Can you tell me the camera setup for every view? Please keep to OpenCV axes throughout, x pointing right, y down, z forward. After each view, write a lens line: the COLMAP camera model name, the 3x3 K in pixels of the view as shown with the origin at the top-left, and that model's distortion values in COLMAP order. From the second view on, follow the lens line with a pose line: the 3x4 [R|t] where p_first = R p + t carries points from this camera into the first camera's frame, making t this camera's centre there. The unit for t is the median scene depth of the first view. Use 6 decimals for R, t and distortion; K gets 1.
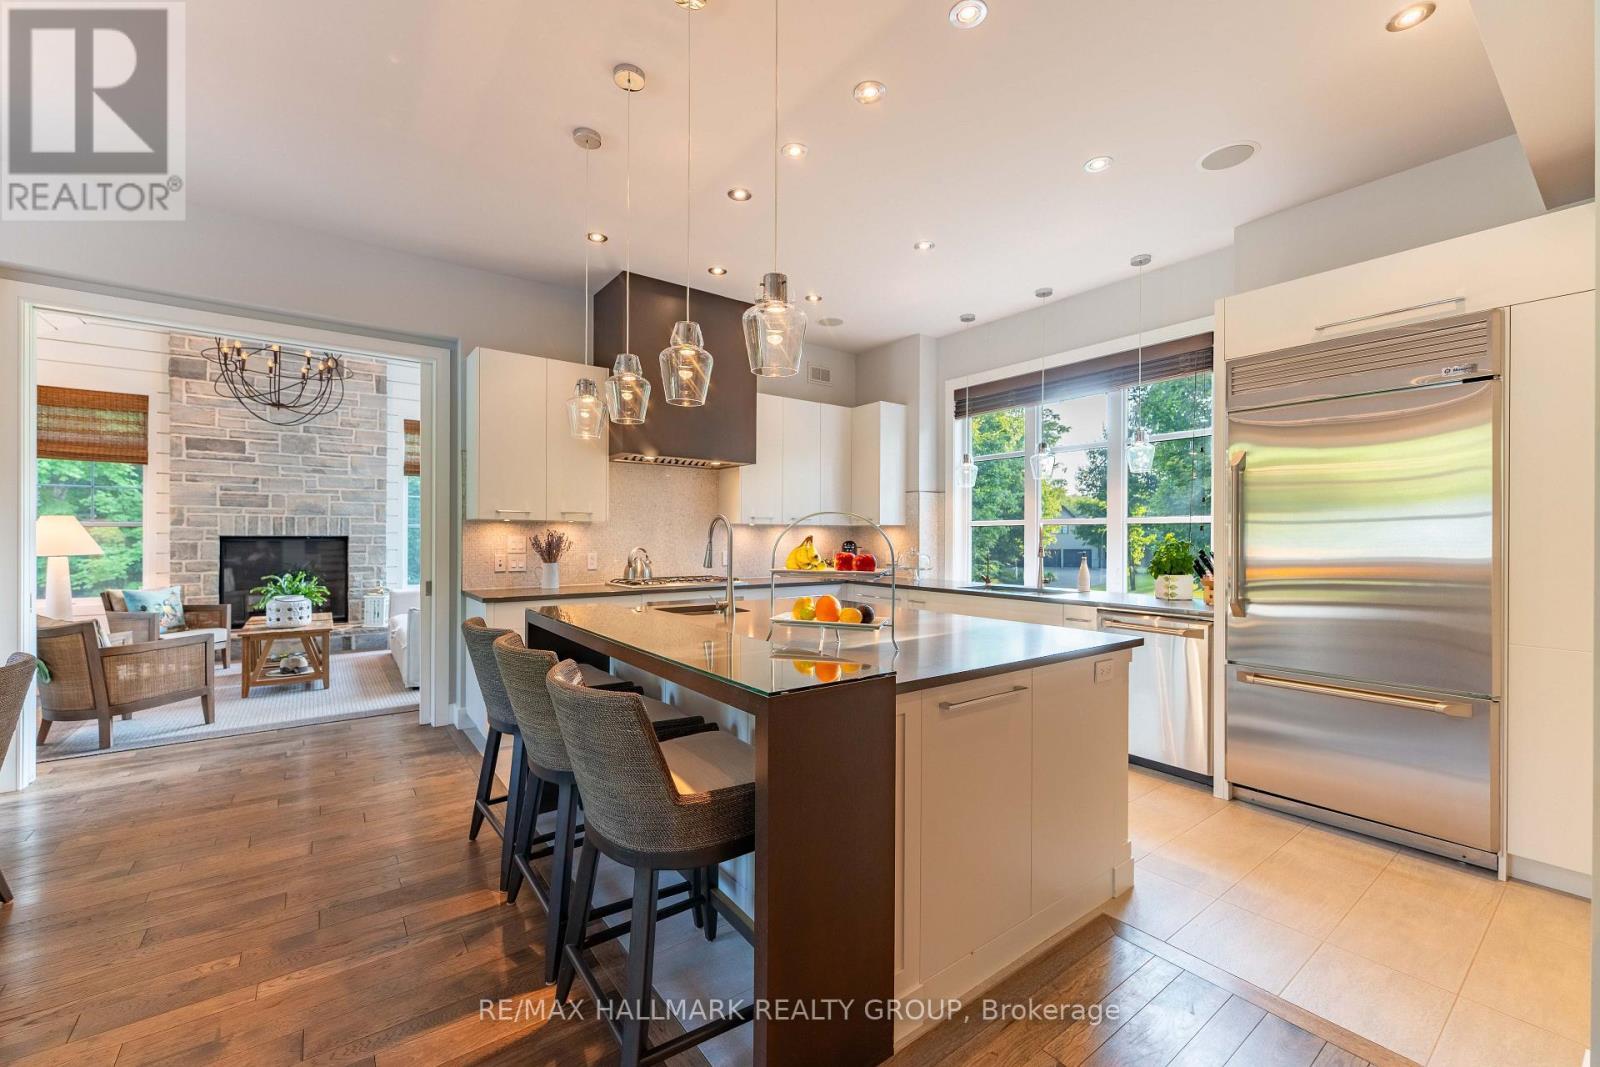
lens RADIAL K [[649.6, 0, 802.8], [0, 649.6, 535.6], [0, 0, 1]] dist [-0.000118, -0.000289]
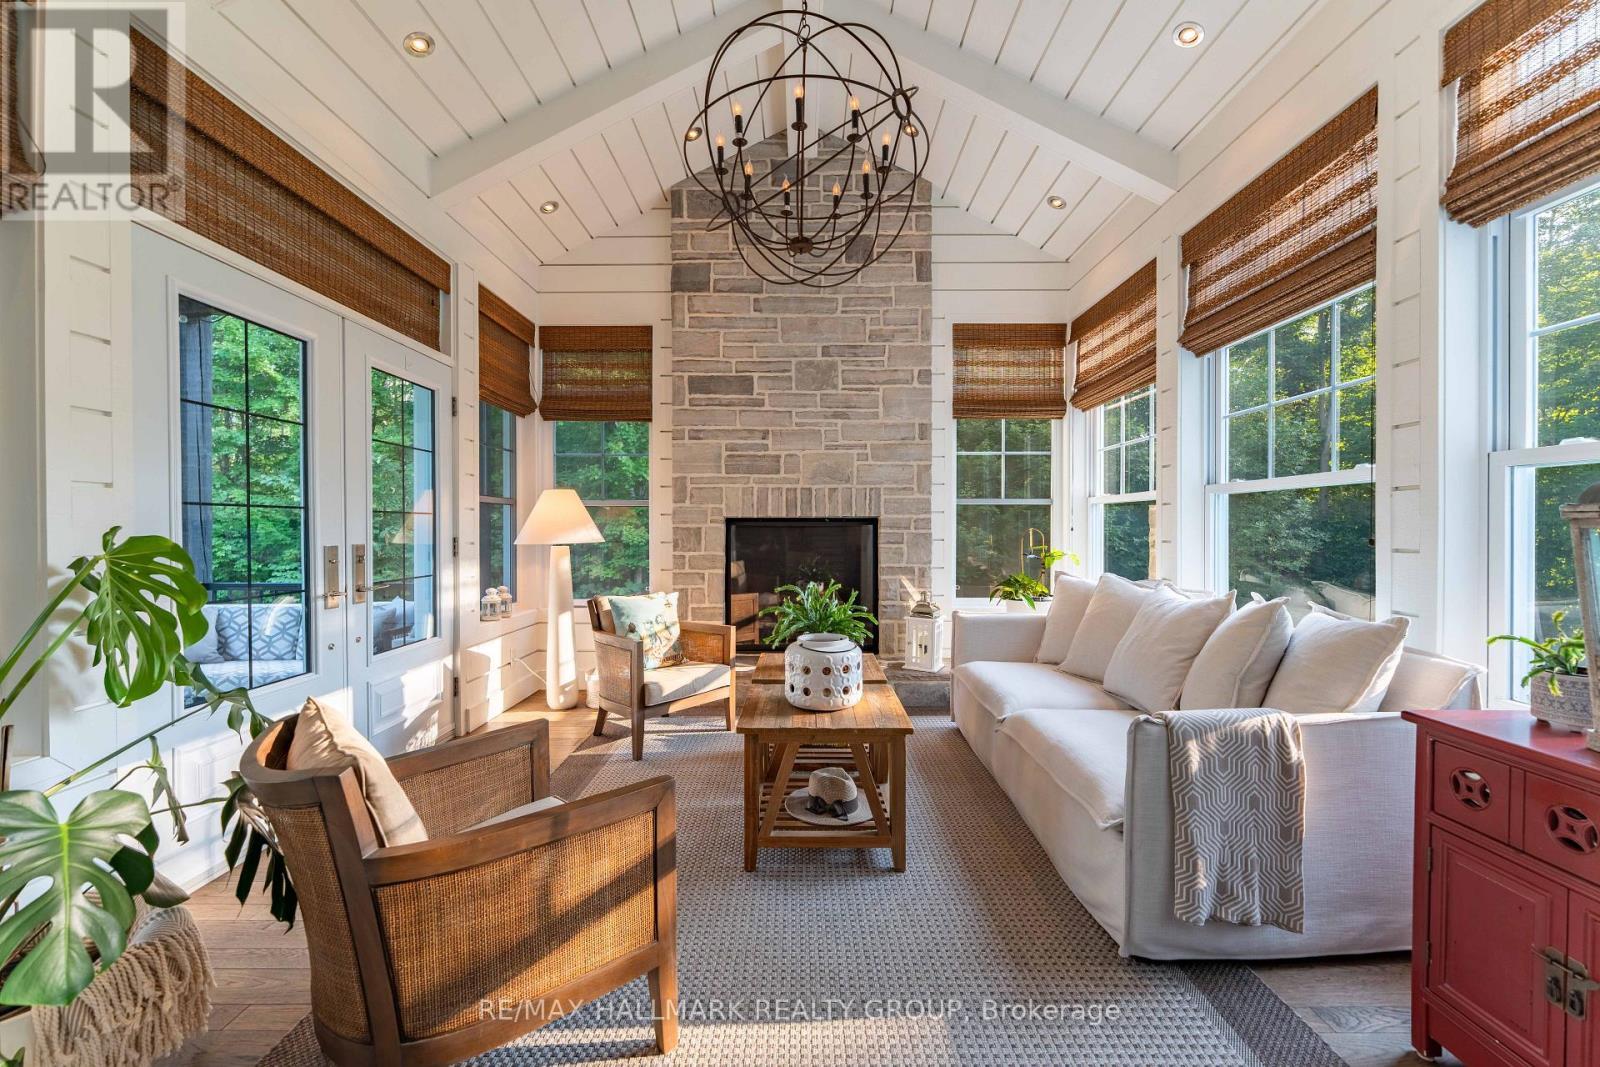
lens RADIAL K [[681.3, 0, 800.0], [0, 681.3, 533.5], [0, 0, 1]] dist [0.000030, -0.000090]
pose [[0.797117, -0.000008, -0.603826, -0.409247], [0.004401, 0.999974, 0.005796, 0.013760], [0.603809, -0.007278, 0.797095, 0.483797]]
